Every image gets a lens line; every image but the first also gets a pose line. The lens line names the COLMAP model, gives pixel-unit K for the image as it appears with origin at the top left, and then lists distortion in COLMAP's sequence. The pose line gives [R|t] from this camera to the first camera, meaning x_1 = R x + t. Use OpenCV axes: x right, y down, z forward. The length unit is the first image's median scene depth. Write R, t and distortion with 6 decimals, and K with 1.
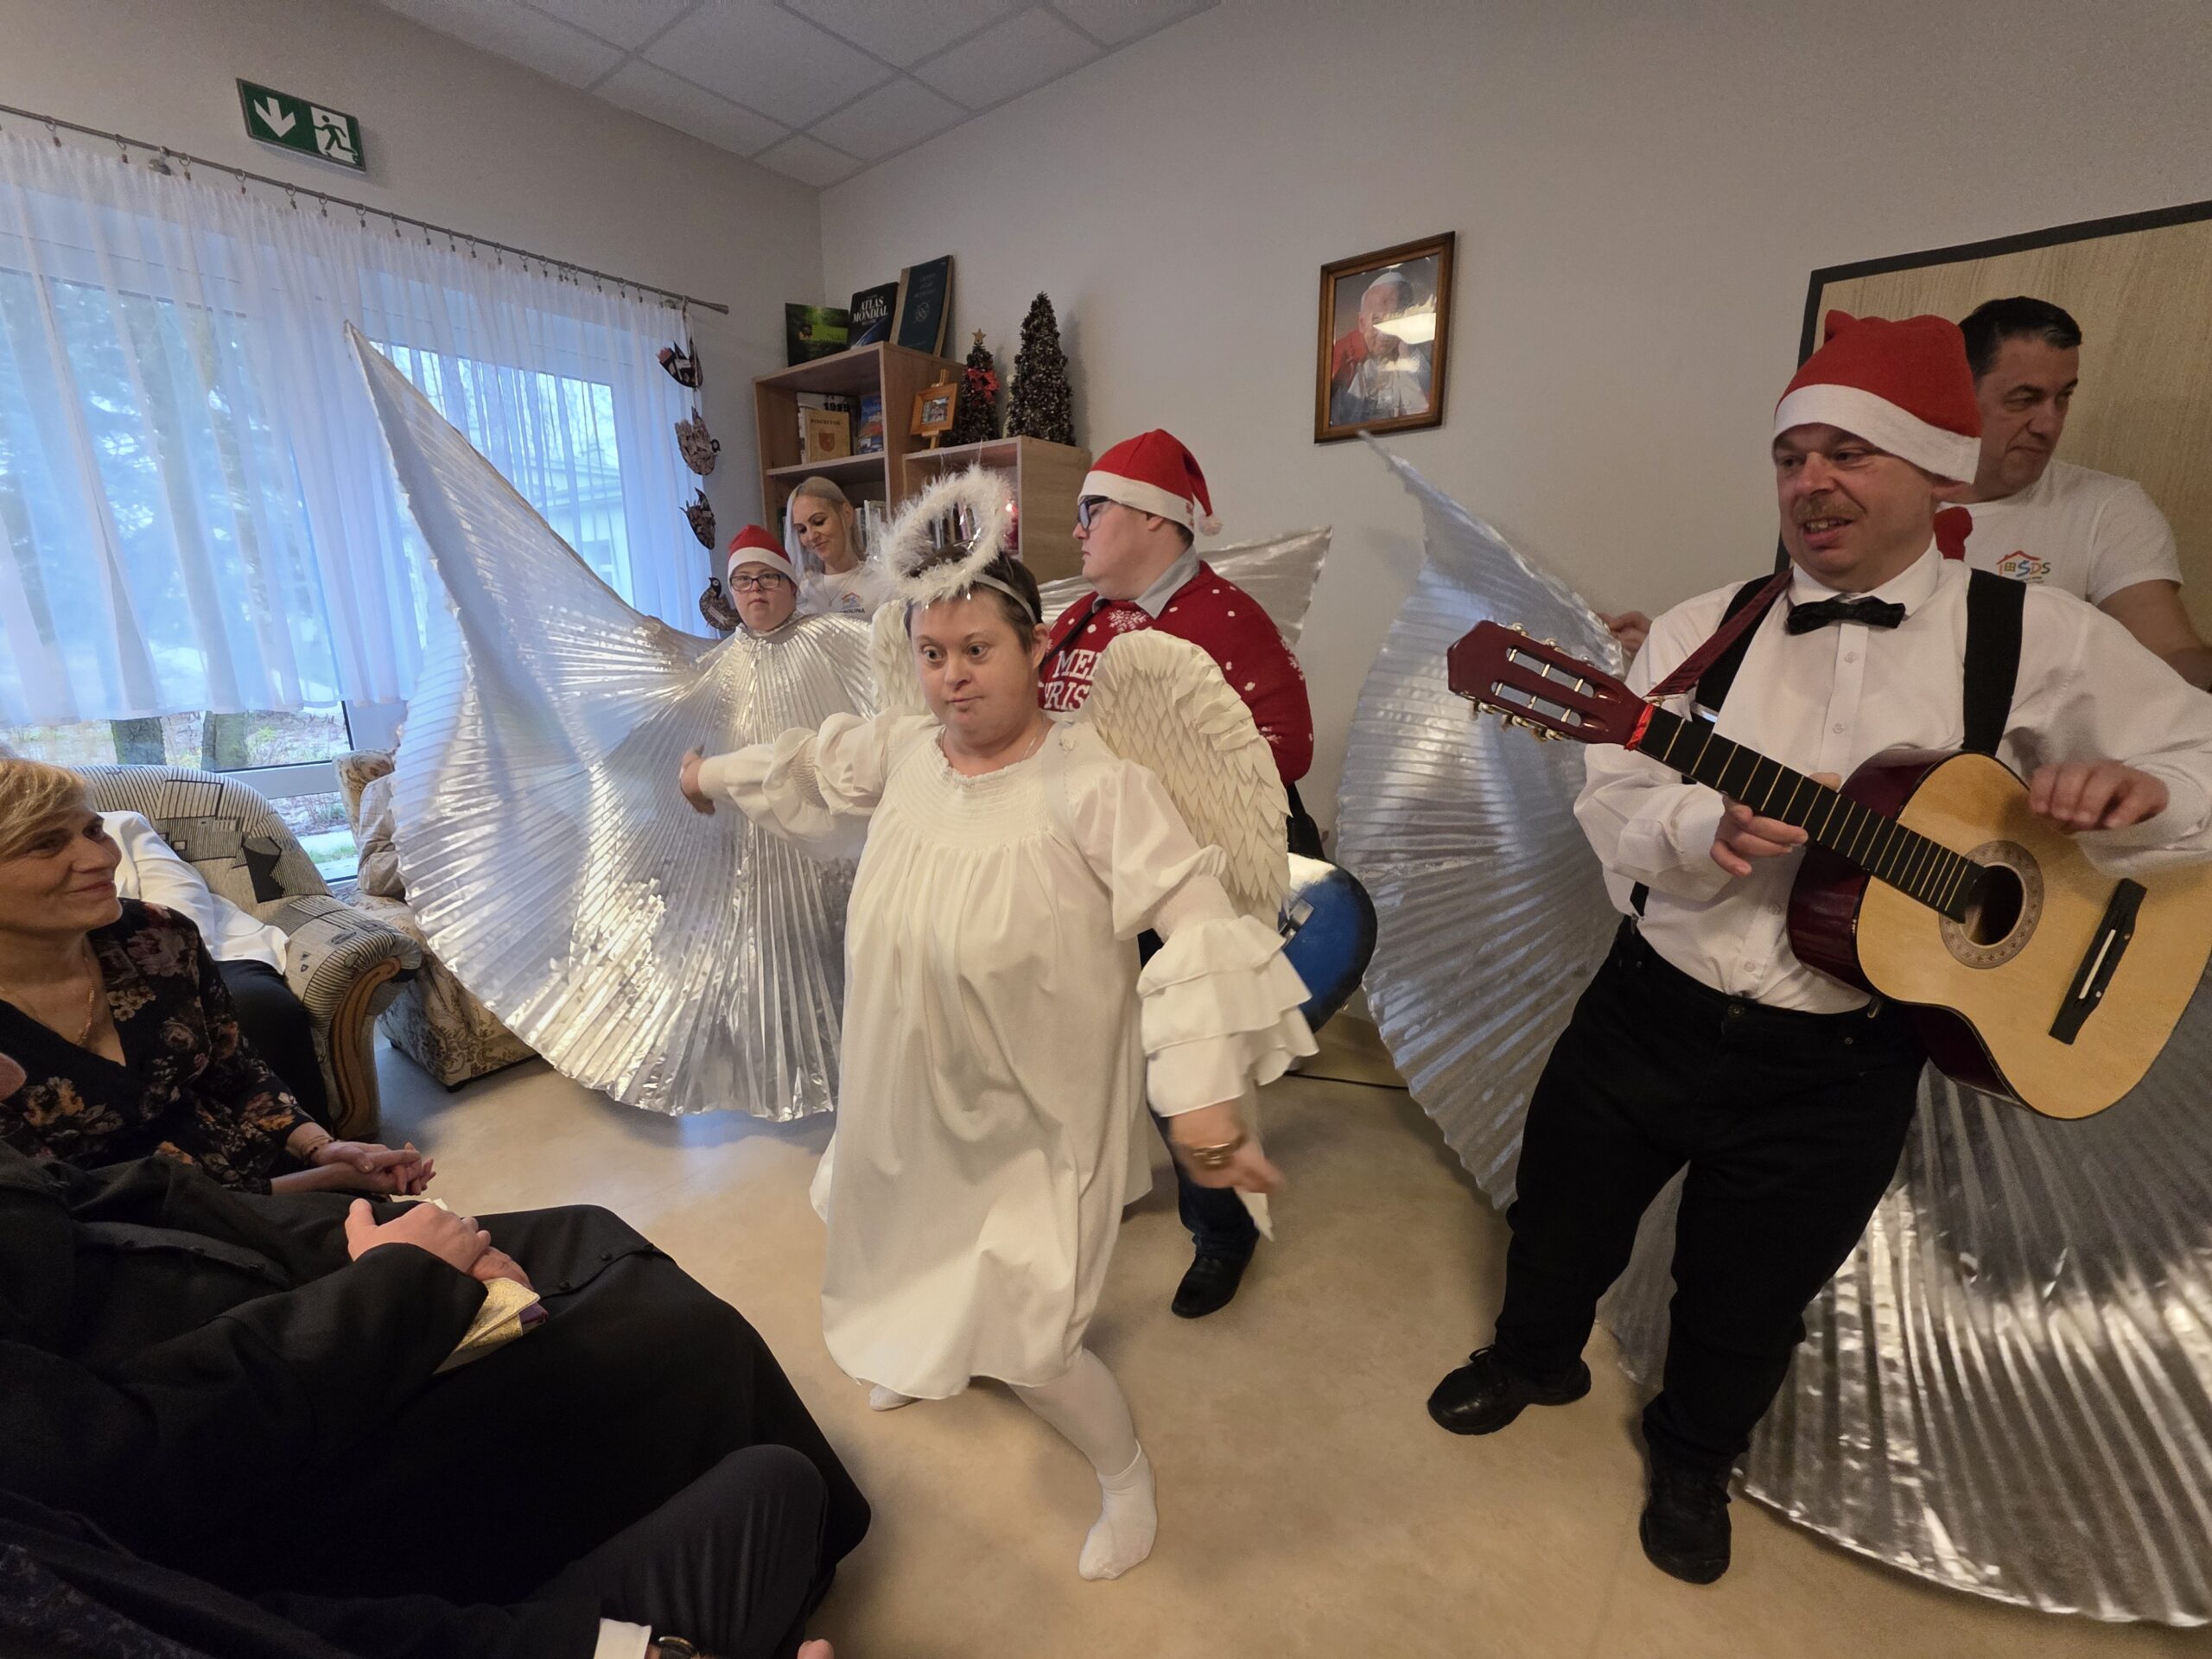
lens RADIAL K [[911.6, 0, 1106.0], [0, 911.6, 829.5], [0, 0, 1]] dist [-0.000038, -0.000162]
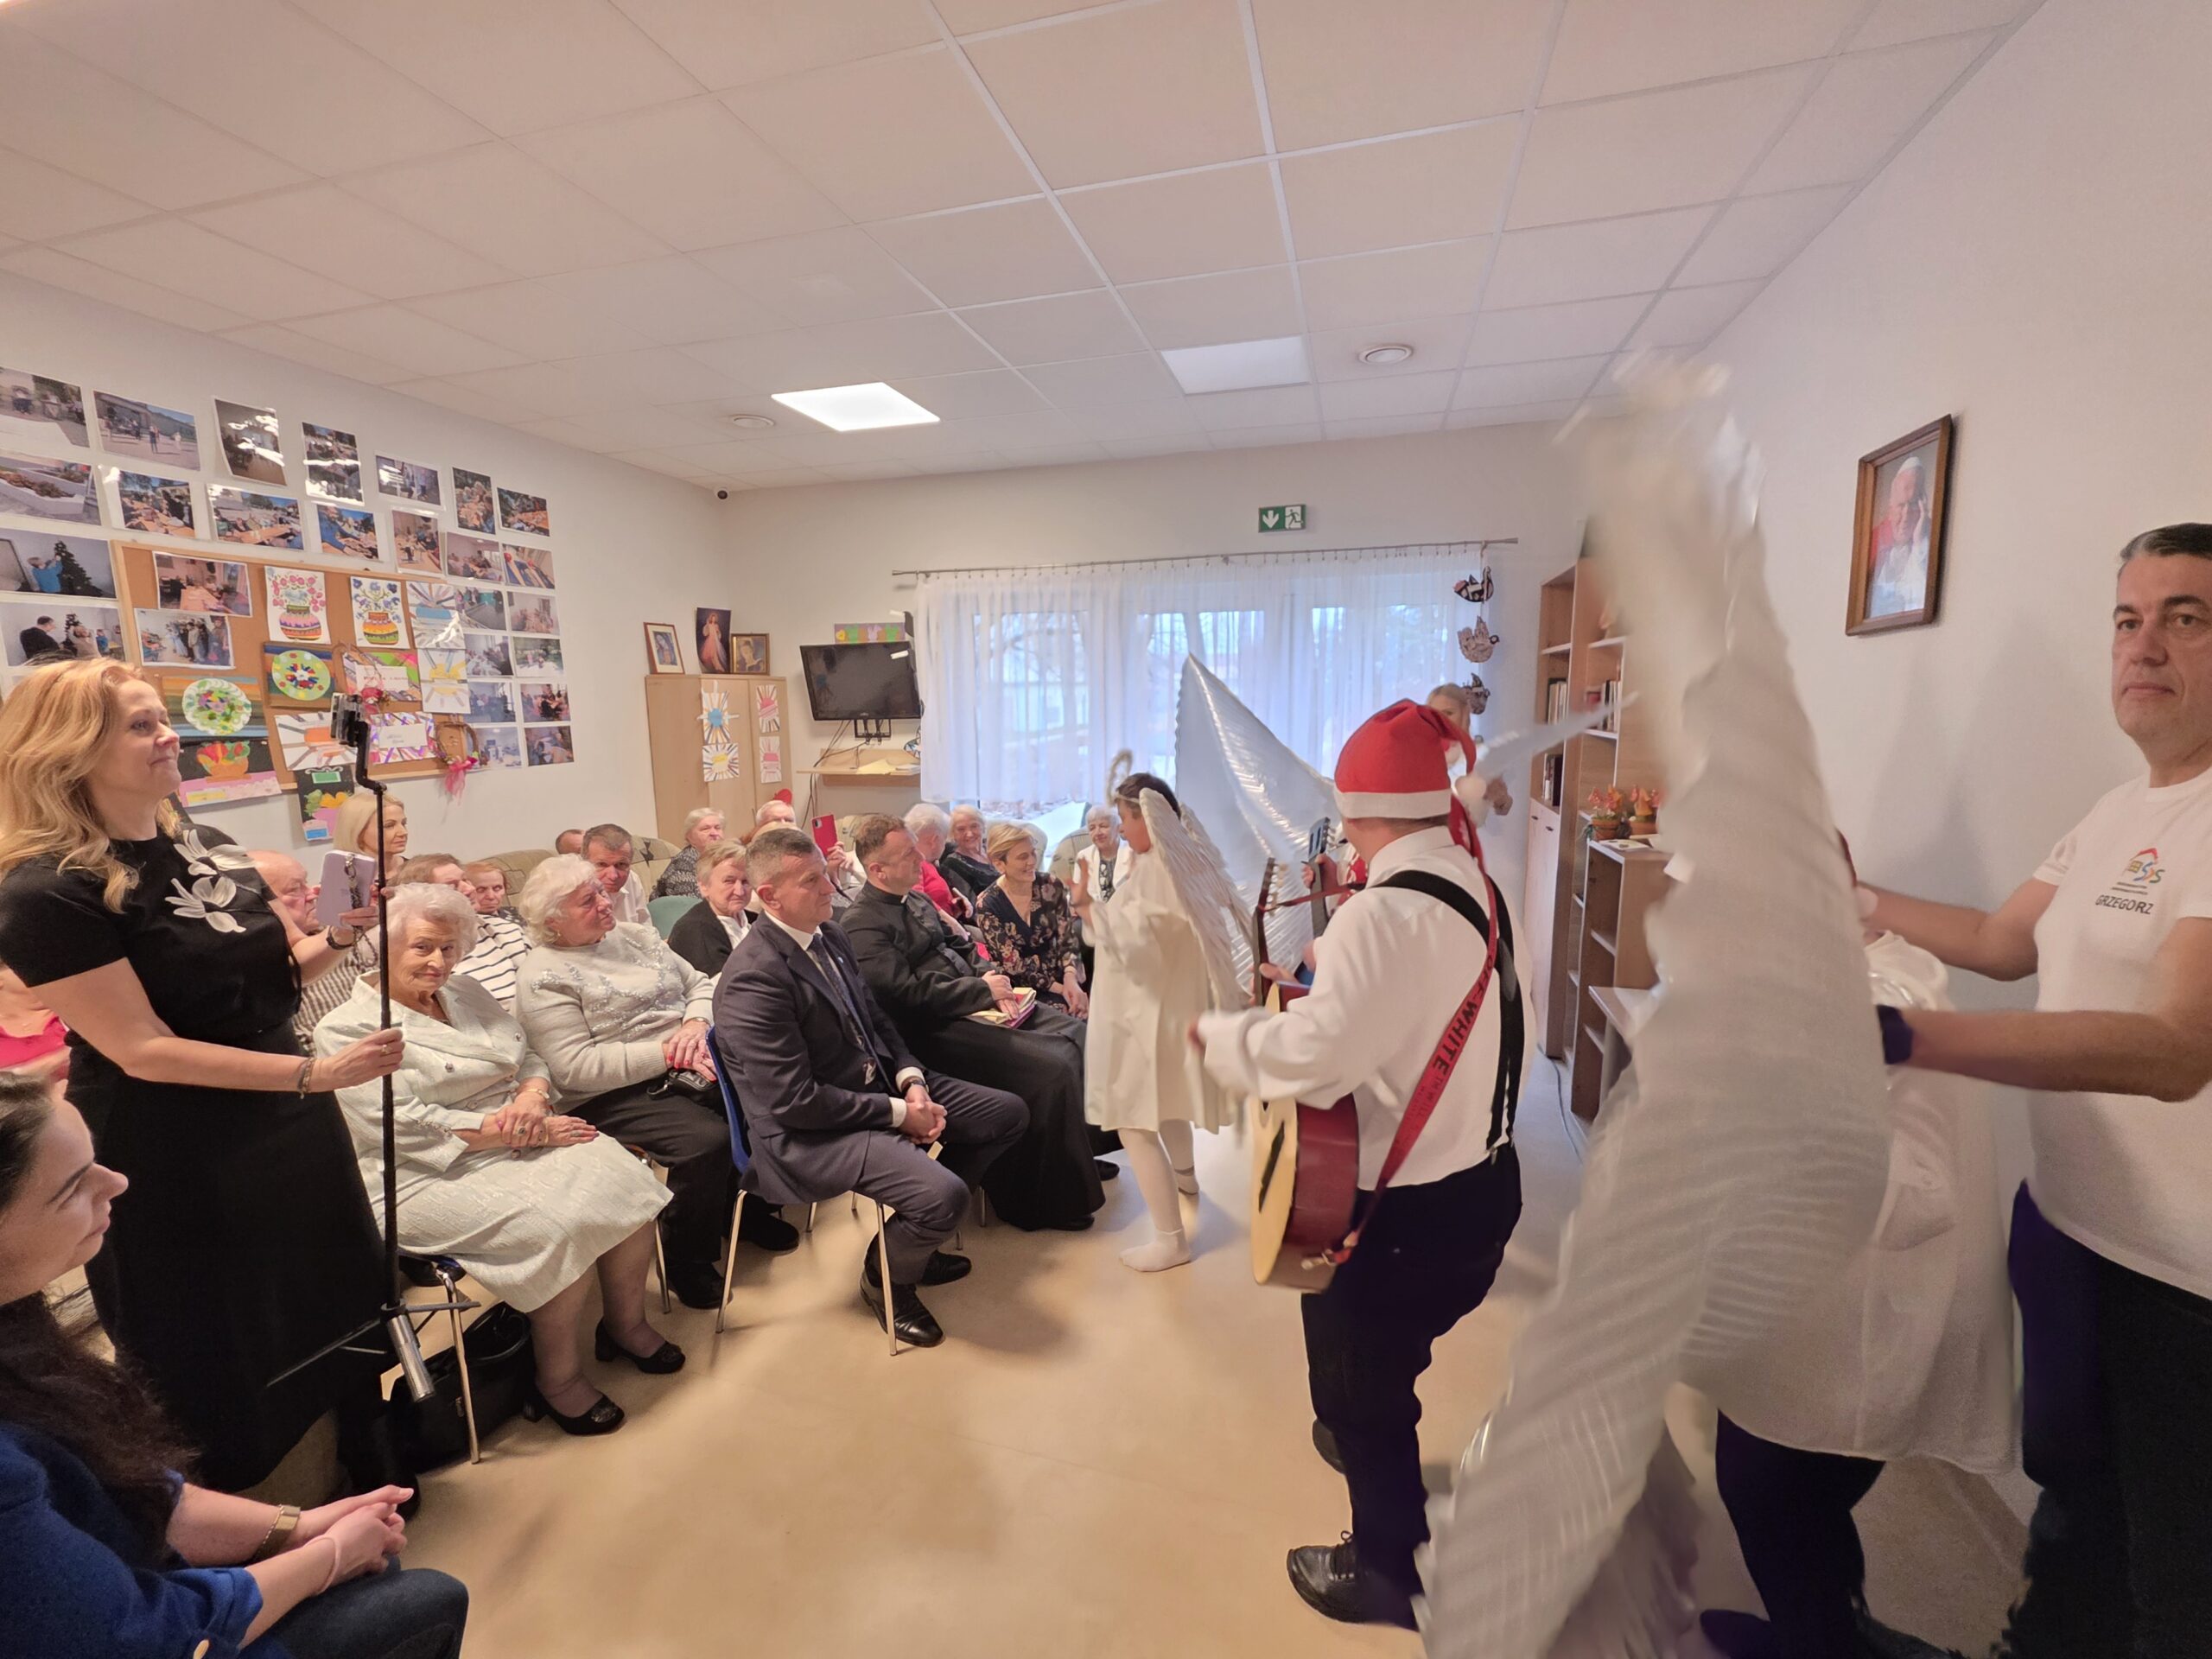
lens RADIAL K [[911.6, 0, 1106.0], [0, 911.6, 829.5], [0, 0, 1]] dist [-0.000038, -0.000162]
pose [[0.386046, 0.121664, -0.914421, 0.811144], [-0.192015, 0.980151, 0.049345, -0.133432], [0.902274, 0.156533, 0.401745, -0.023181]]
